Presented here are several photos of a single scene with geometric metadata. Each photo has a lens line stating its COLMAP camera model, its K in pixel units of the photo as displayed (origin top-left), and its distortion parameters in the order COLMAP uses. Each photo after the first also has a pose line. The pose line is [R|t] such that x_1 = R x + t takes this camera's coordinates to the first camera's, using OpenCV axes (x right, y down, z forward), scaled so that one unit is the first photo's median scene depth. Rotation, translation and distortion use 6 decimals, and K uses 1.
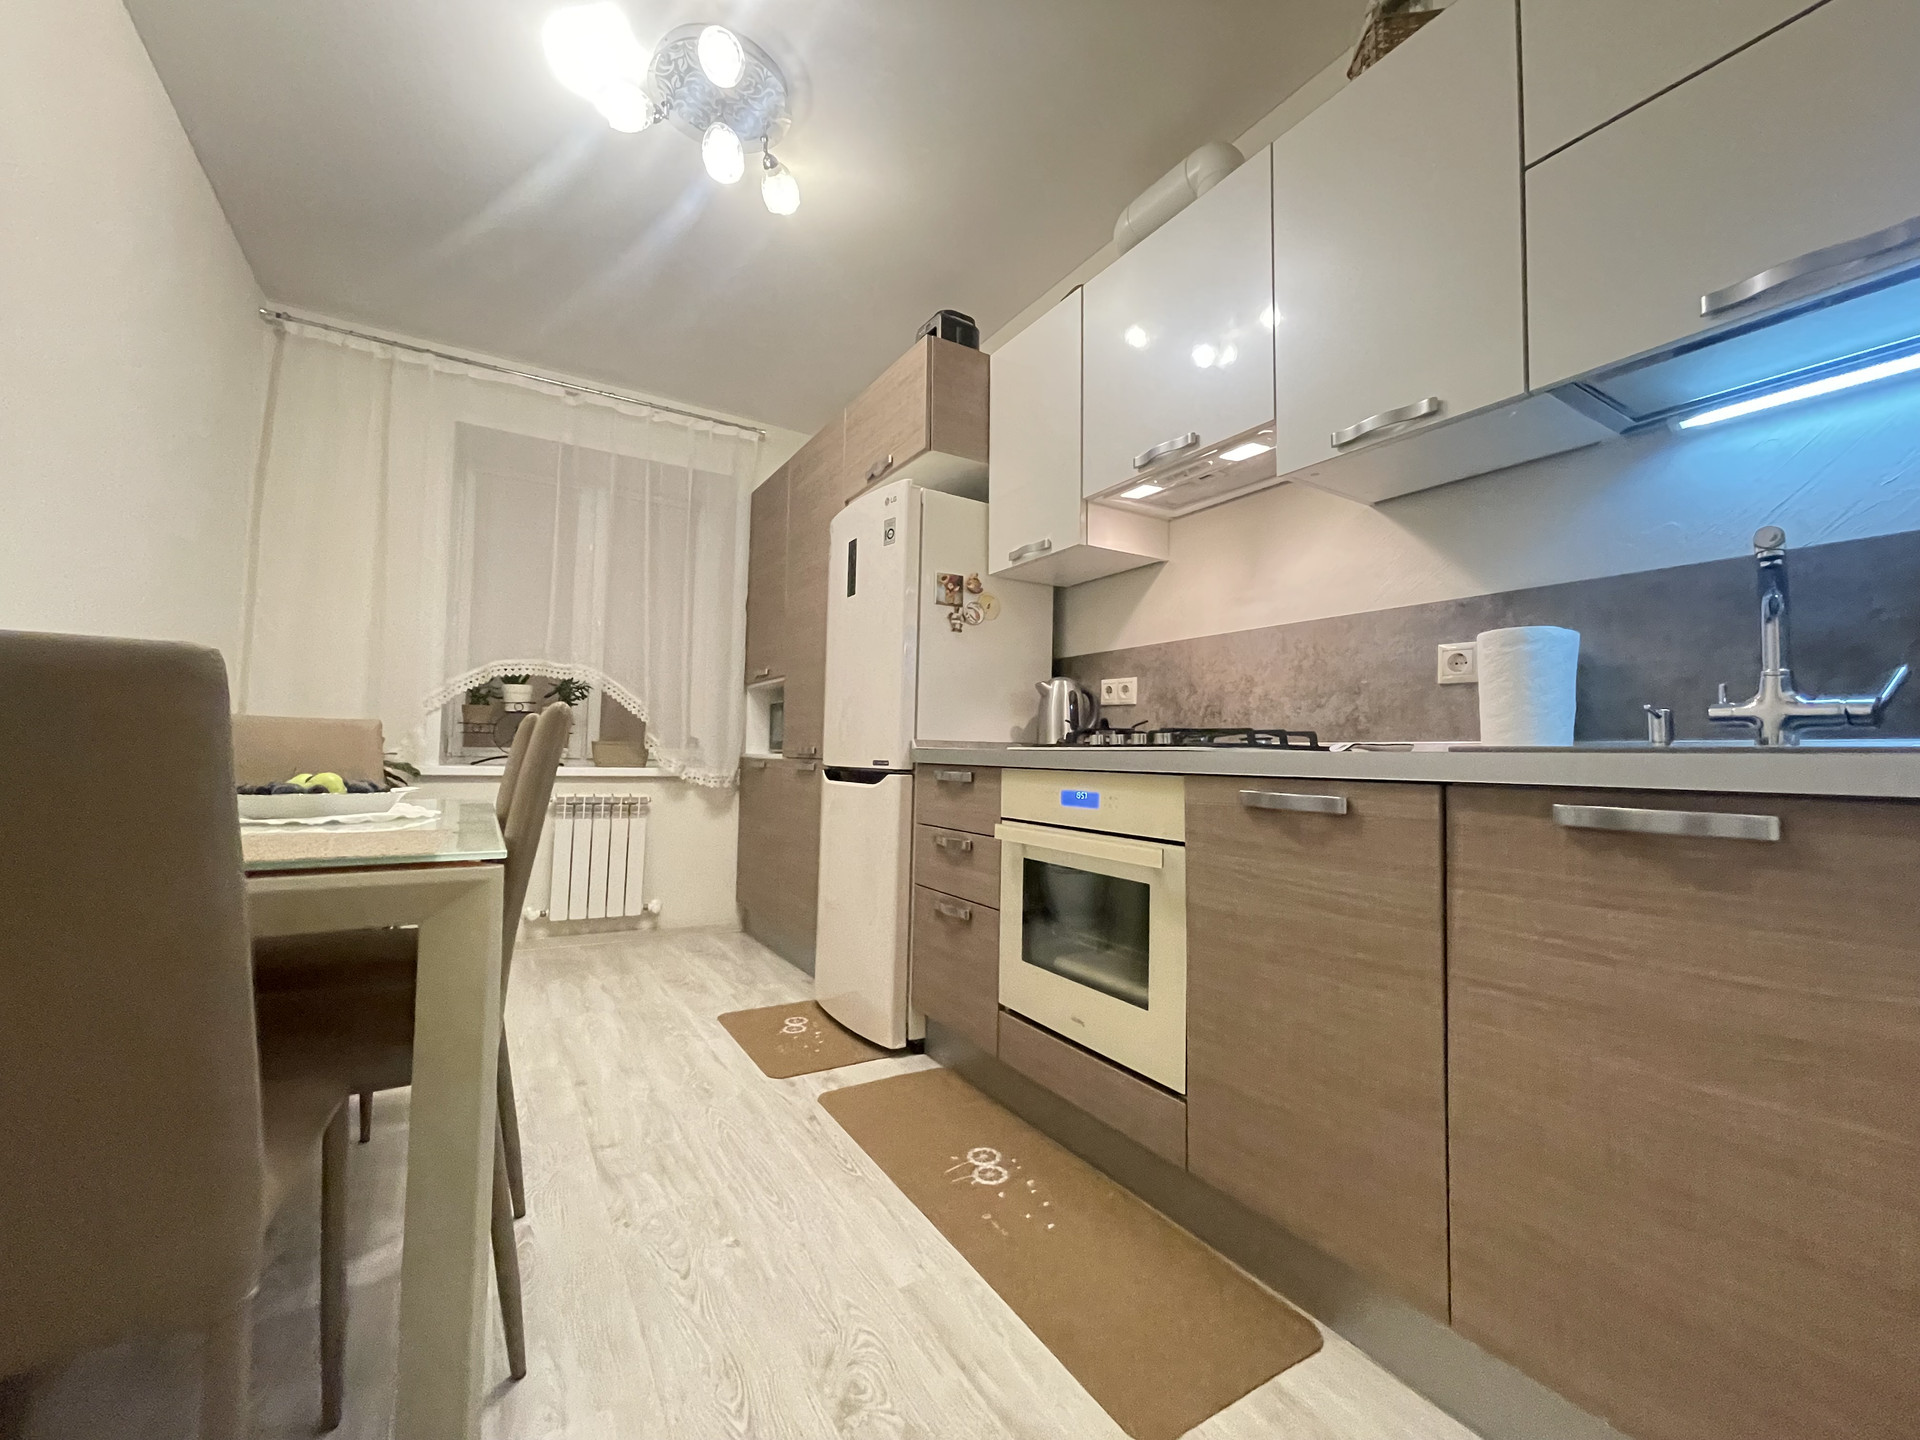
lens RADIAL K [[774.2, 0, 951.7], [0, 774.2, 721.9], [0, 0, 1]] dist [-0.007379, 0.001833]
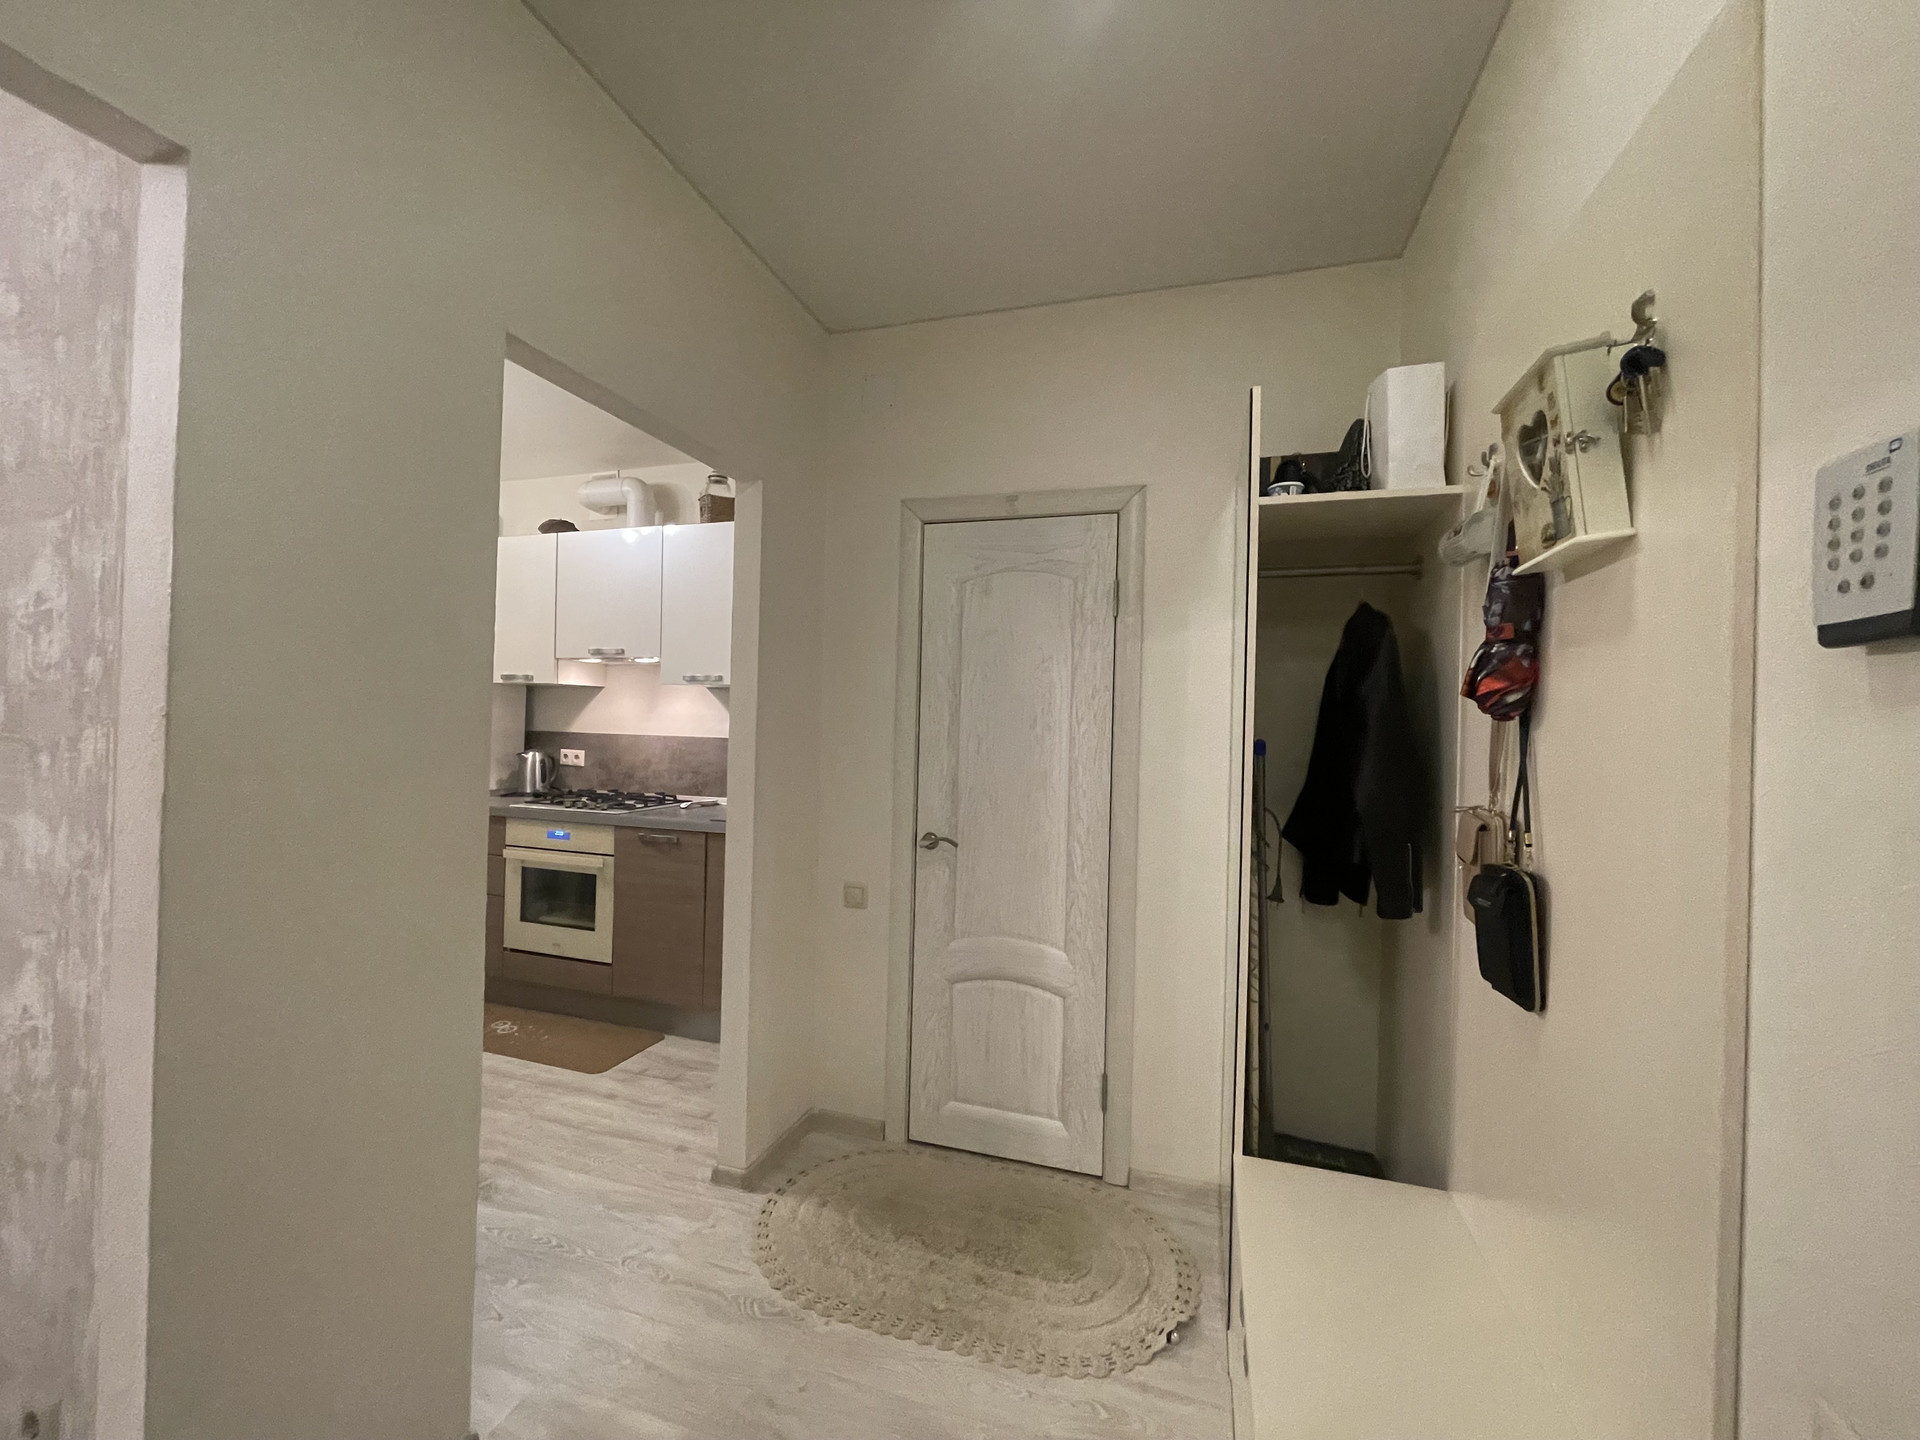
lens RADIAL K [[774.2, 0, 949.9], [0, 774.2, 724.4], [0, 0, 1]] dist [-0.007379, 0.001833]
pose [[0.757217, 0.001442, 0.653162, -0.263196], [-0.041260, 0.998106, 0.045630, -0.224953], [-0.651859, -0.061501, 0.755842, -0.809219]]
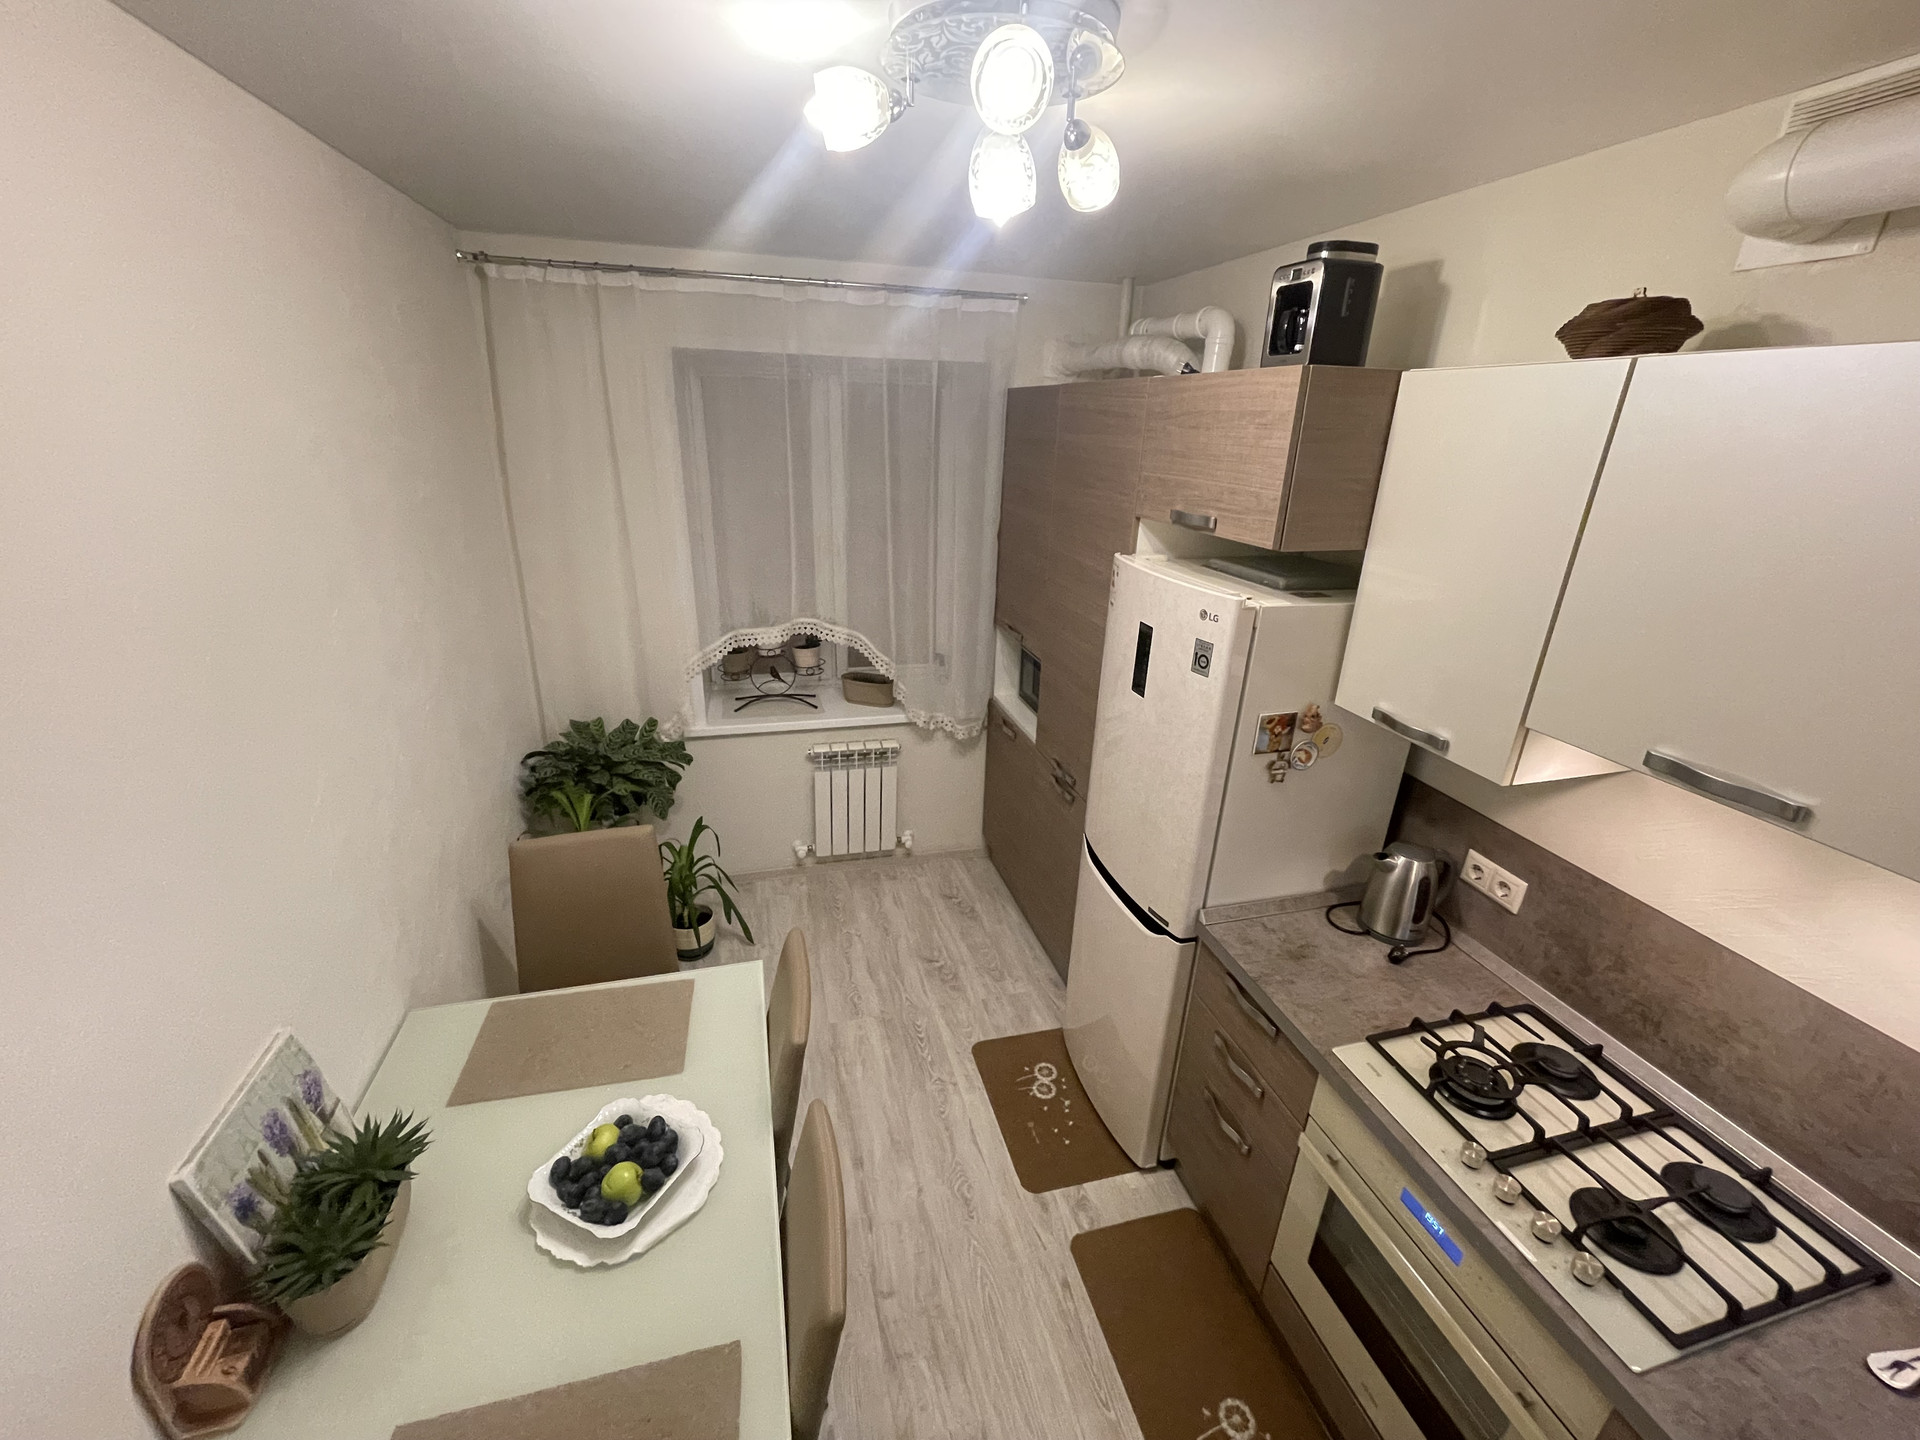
lens RADIAL K [[774.2, 0, 953.2], [0, 774.2, 722.4], [0, 0, 1]] dist [-0.007379, 0.001833]
pose [[0.958365, 0.110541, -0.263280, -0.107491], [0.002837, 0.918296, 0.395885, -0.485367], [0.285531, -0.380150, 0.879749, 0.254959]]
